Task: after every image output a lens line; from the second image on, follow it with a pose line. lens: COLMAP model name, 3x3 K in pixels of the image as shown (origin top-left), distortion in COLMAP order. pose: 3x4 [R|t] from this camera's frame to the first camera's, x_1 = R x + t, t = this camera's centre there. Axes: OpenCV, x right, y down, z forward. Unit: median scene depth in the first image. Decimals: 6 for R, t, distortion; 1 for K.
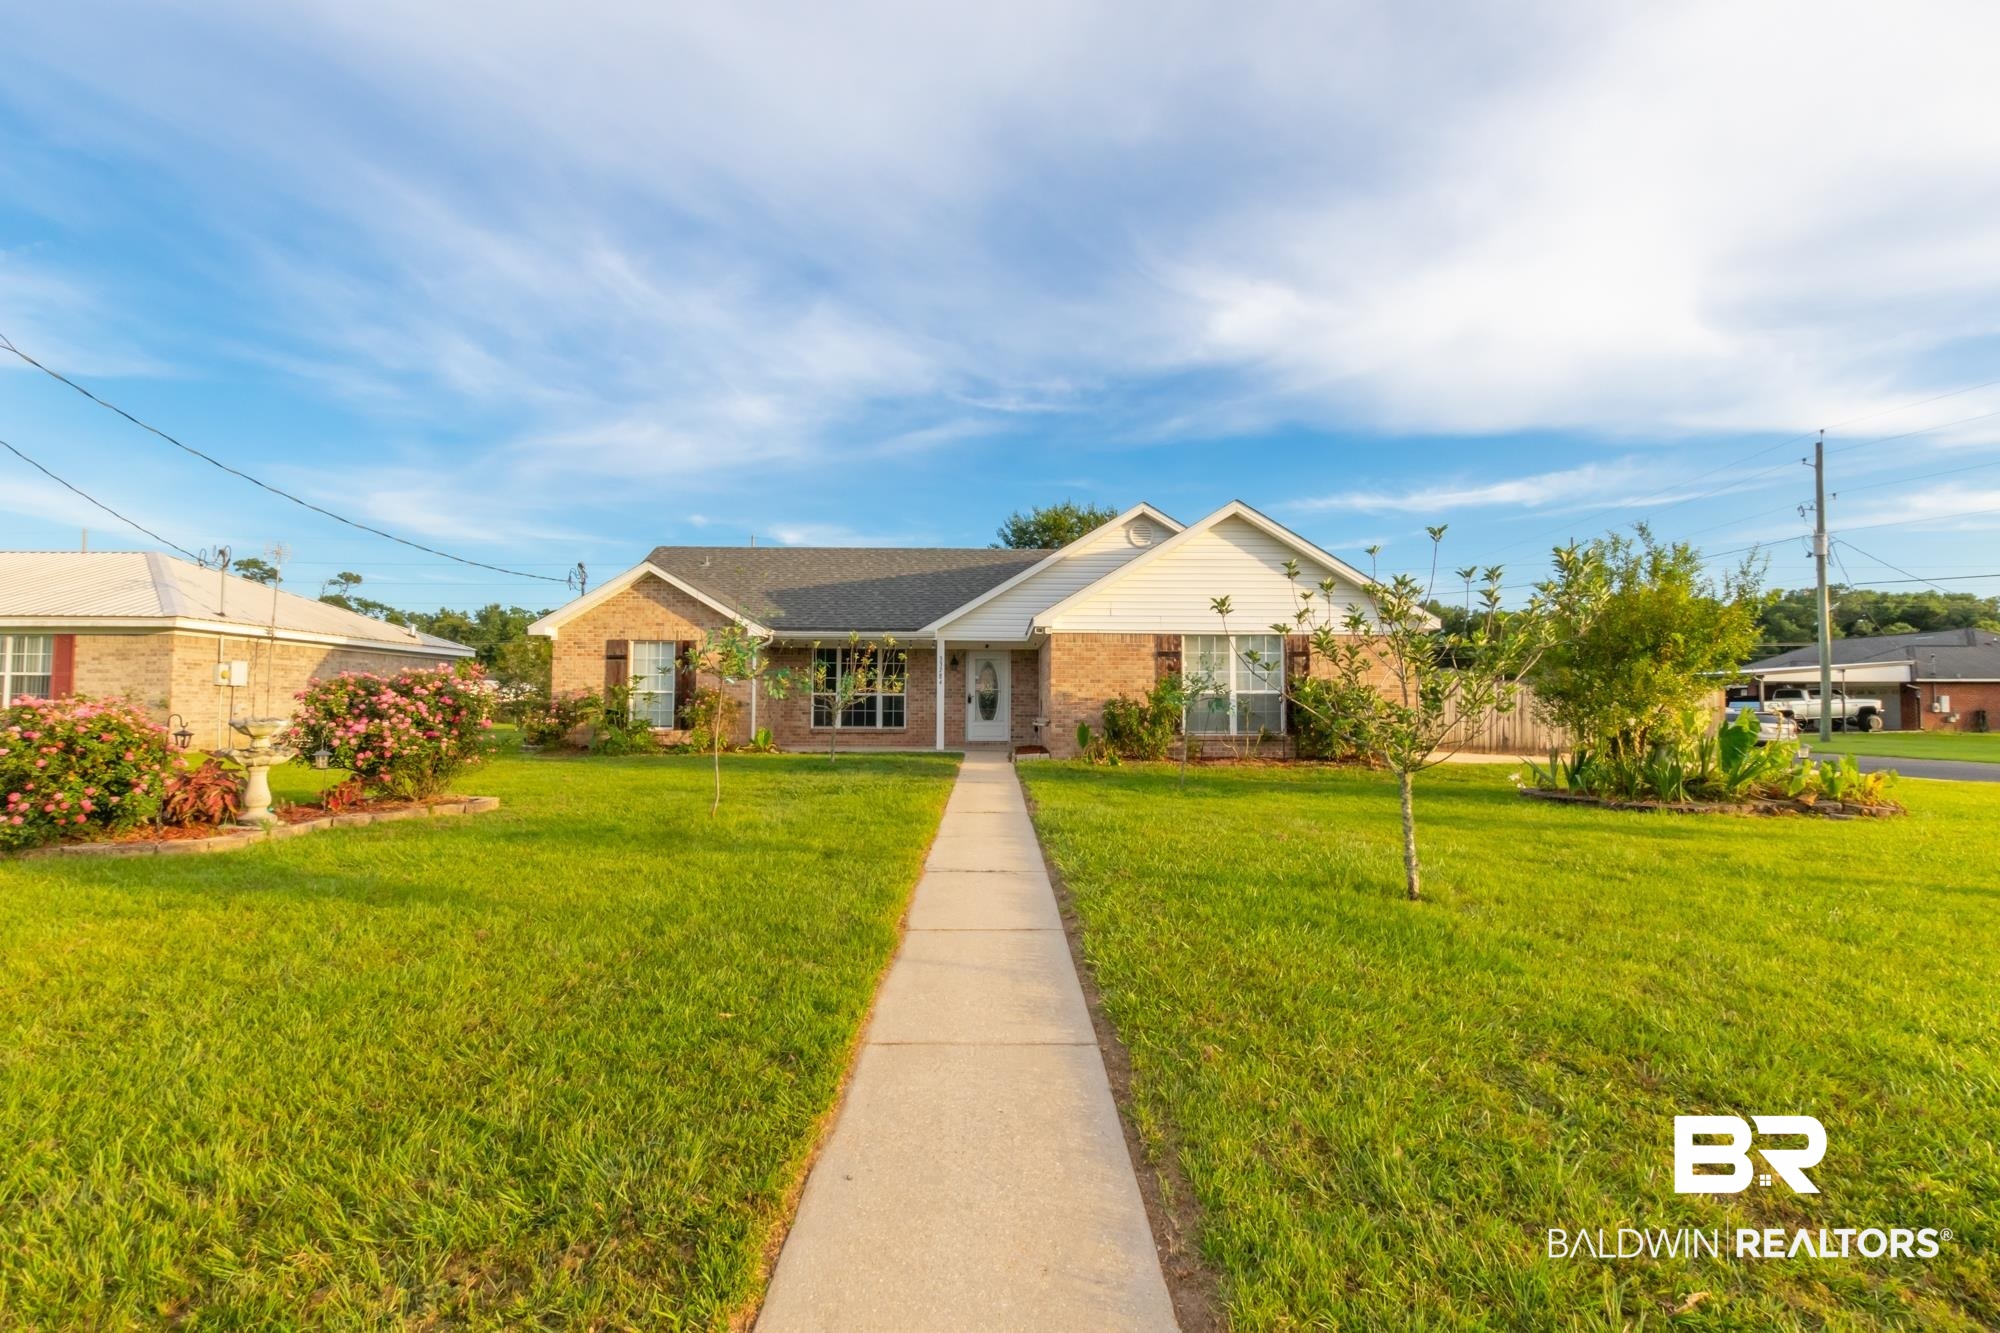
lens RADIAL K [[940.8, 0, 1000.0], [0, 940.8, 666.5], [0, 0, 1]] dist [-0.004508, -0.000526]
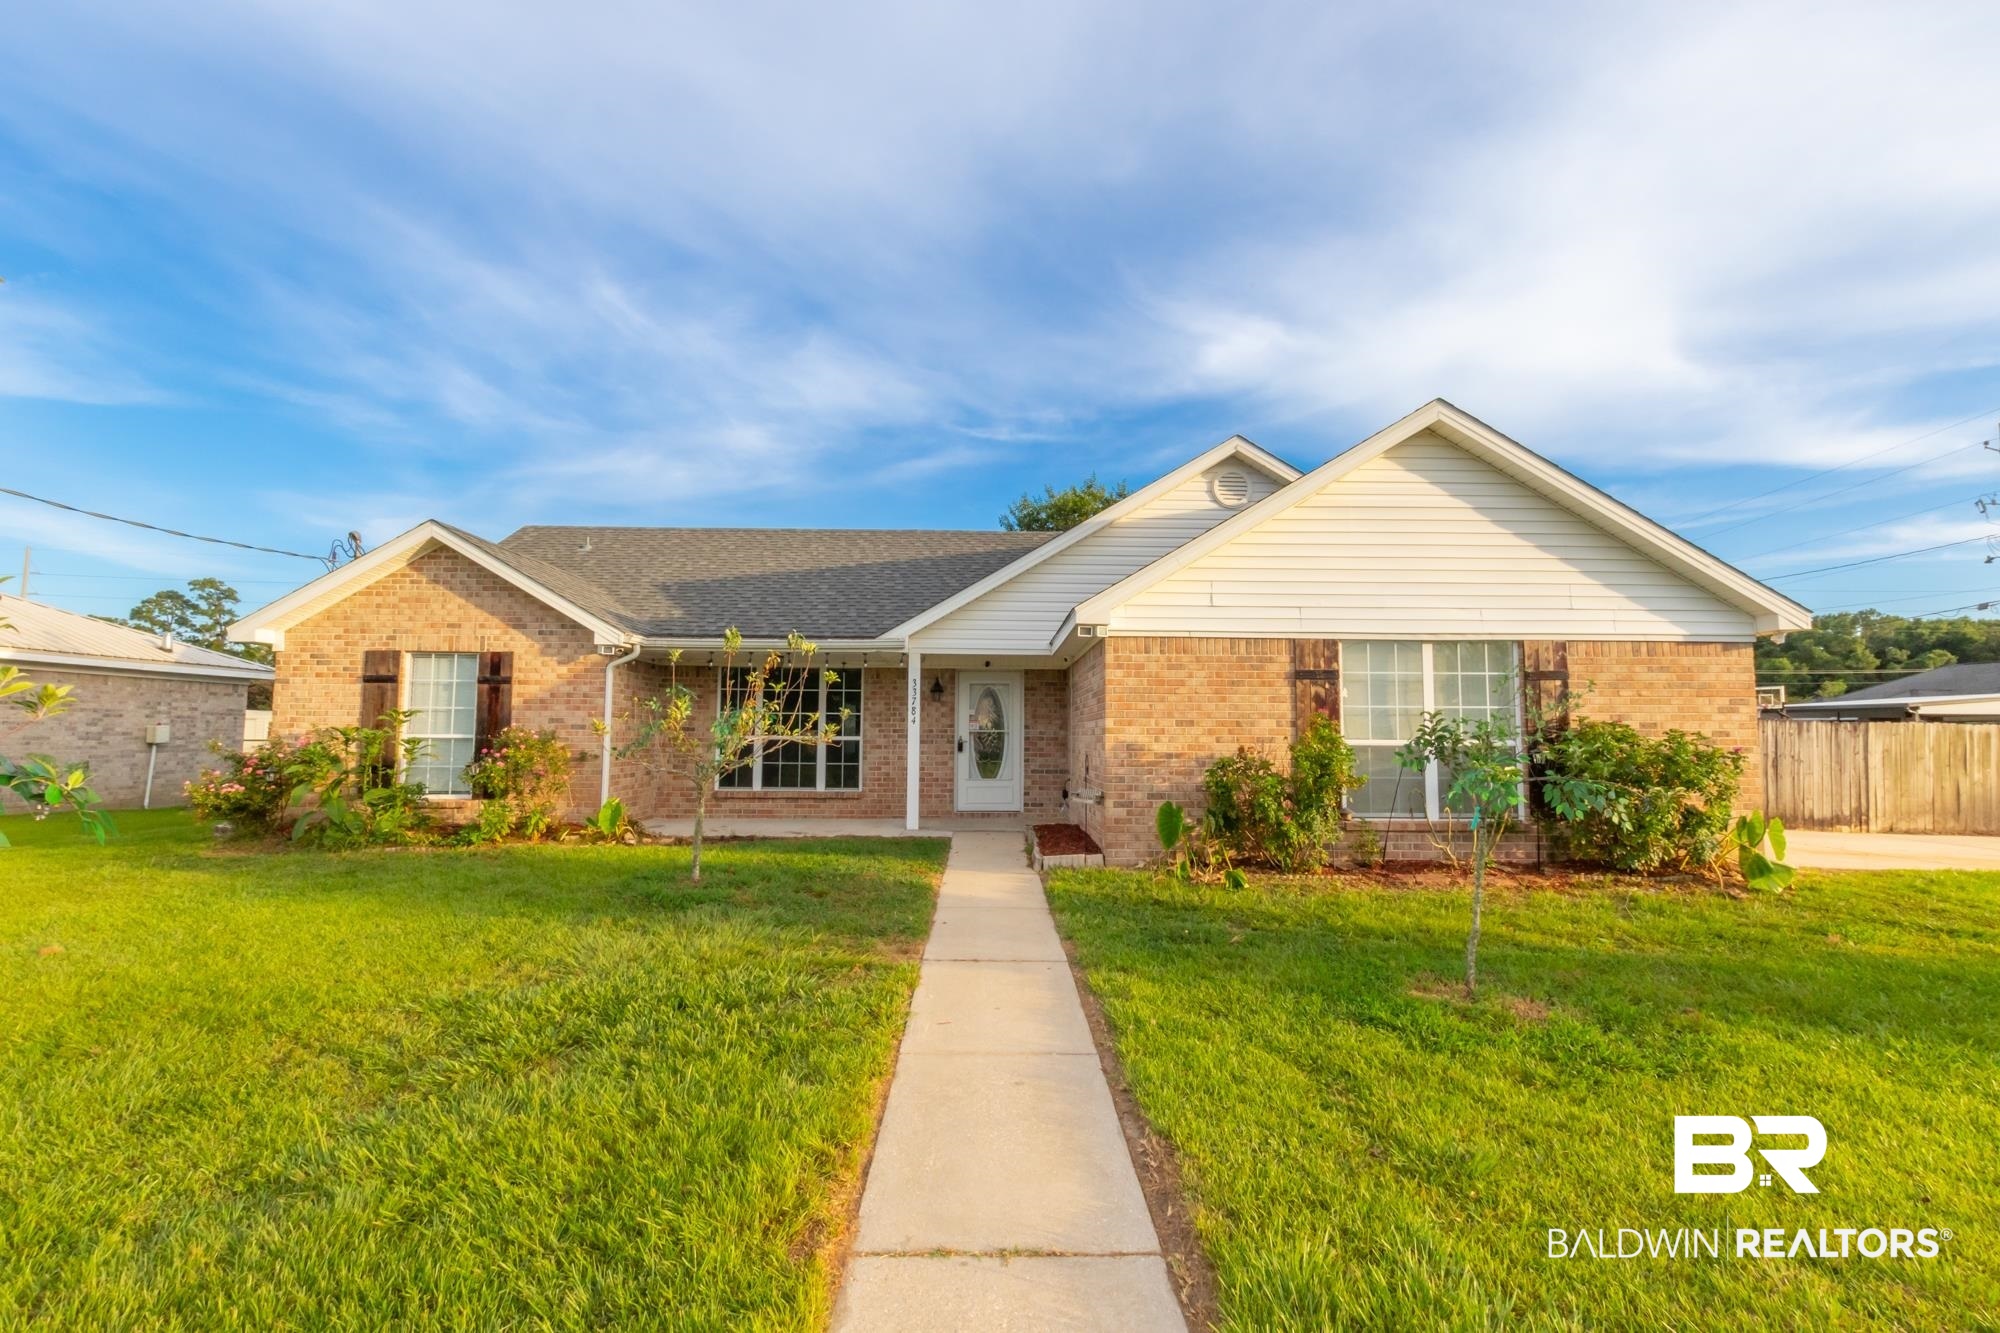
lens RADIAL K [[935.5, 0, 999.4], [0, 935.5, 673.2], [0, 0, 1]] dist [0.003223, -0.000391]
pose [[0.999967, 0.002371, 0.007795, -0.011394], [-0.002203, 0.999766, -0.021534, -0.001538], [-0.007844, 0.021516, 0.999738, 0.387940]]
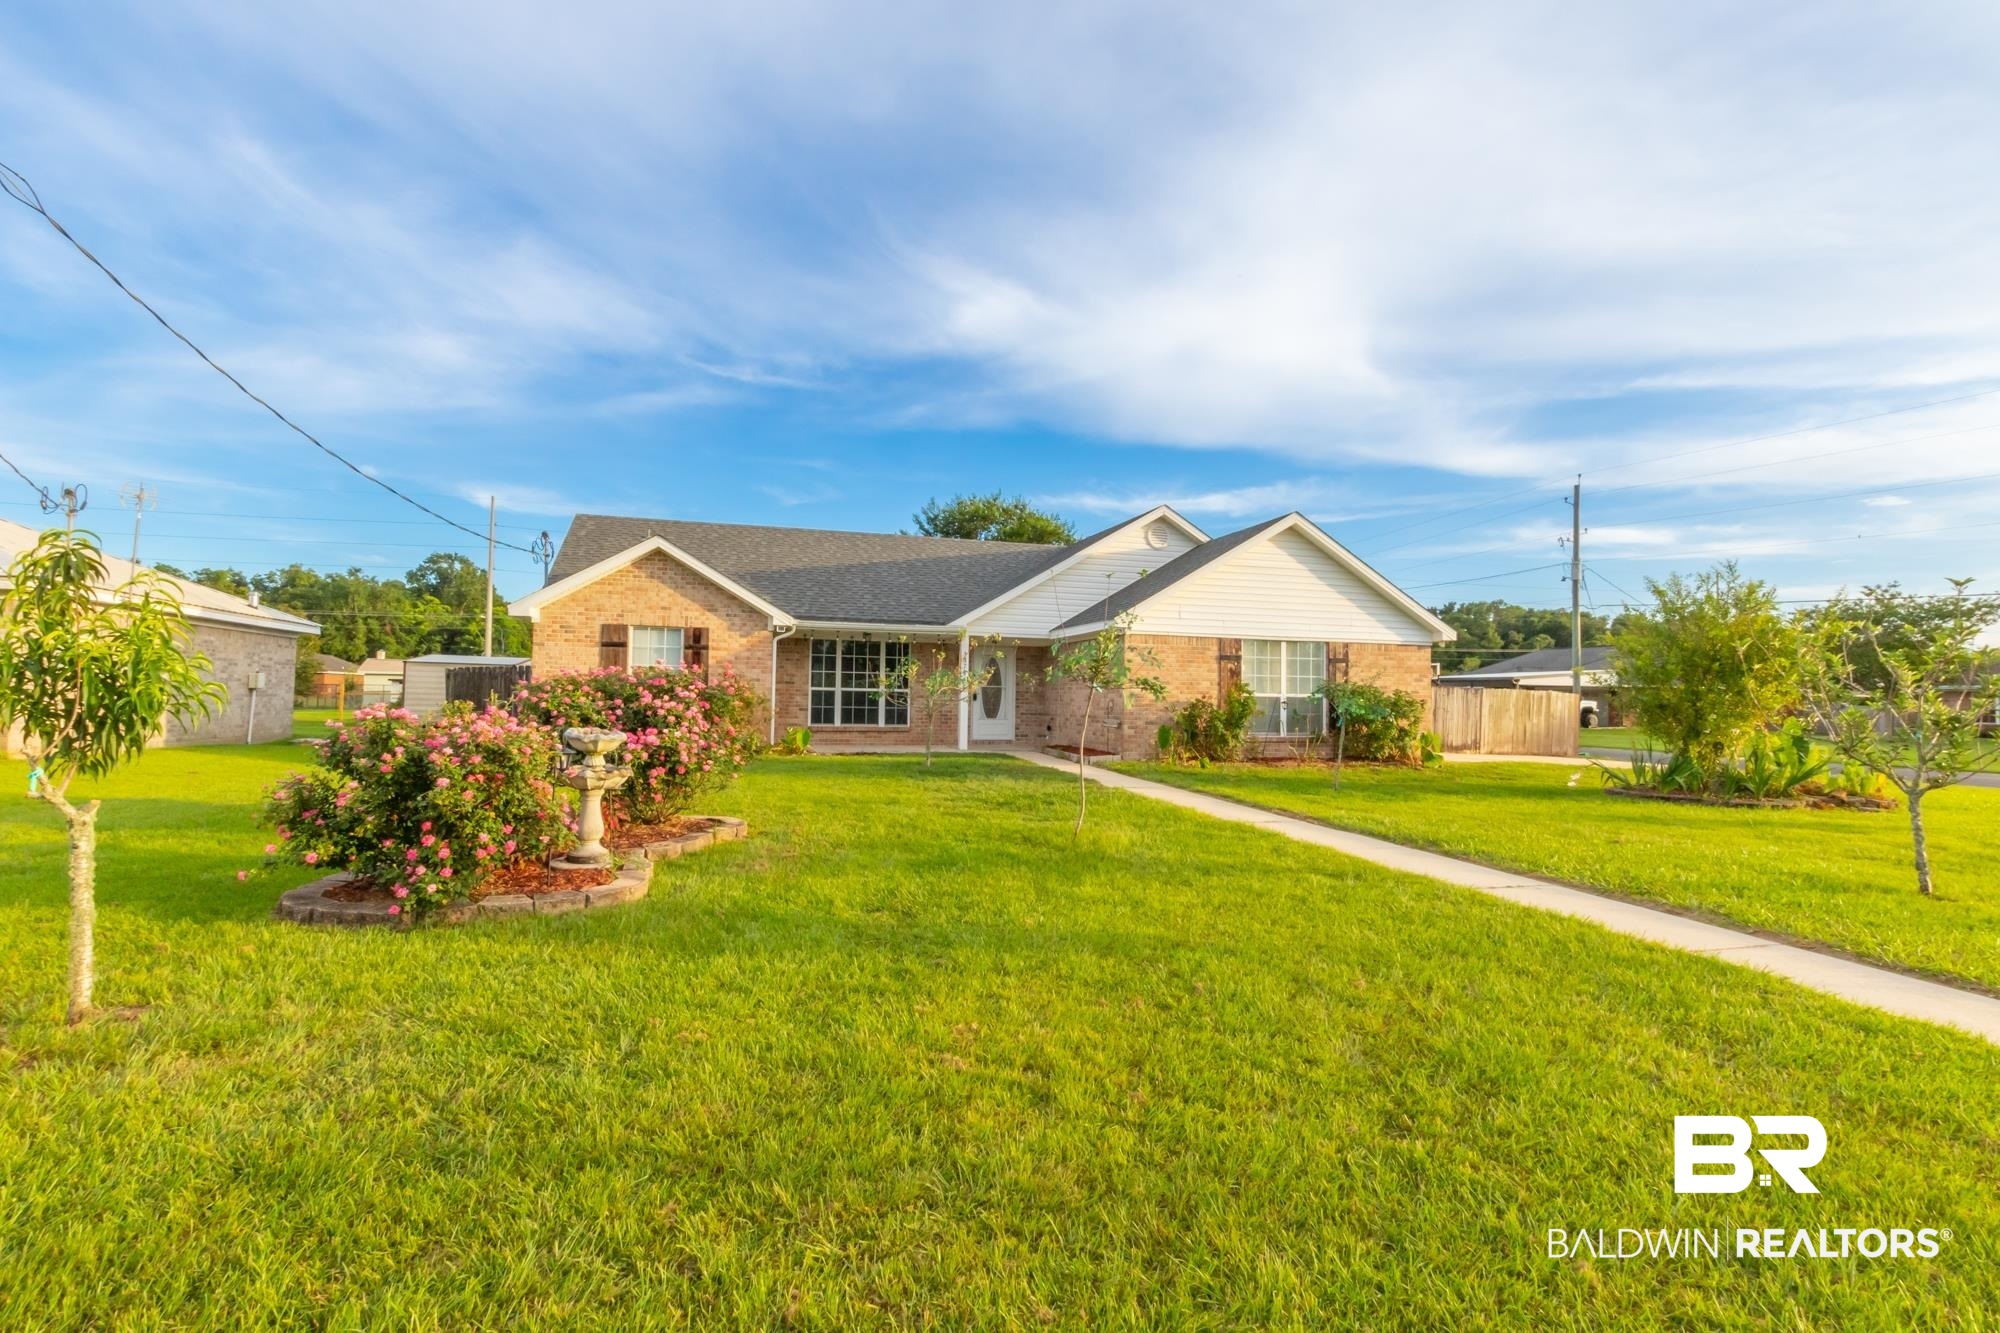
lens RADIAL K [[959.1, 0, 998.1], [0, 959.1, 650.2], [0, 0, 1]] dist [0.000976, -0.000183]
pose [[0.962208, 0.025176, 0.271148, -0.304864], [-0.024231, 0.999683, -0.006834, -0.006982], [-0.271234, 0.000006, 0.962513, 0.051234]]
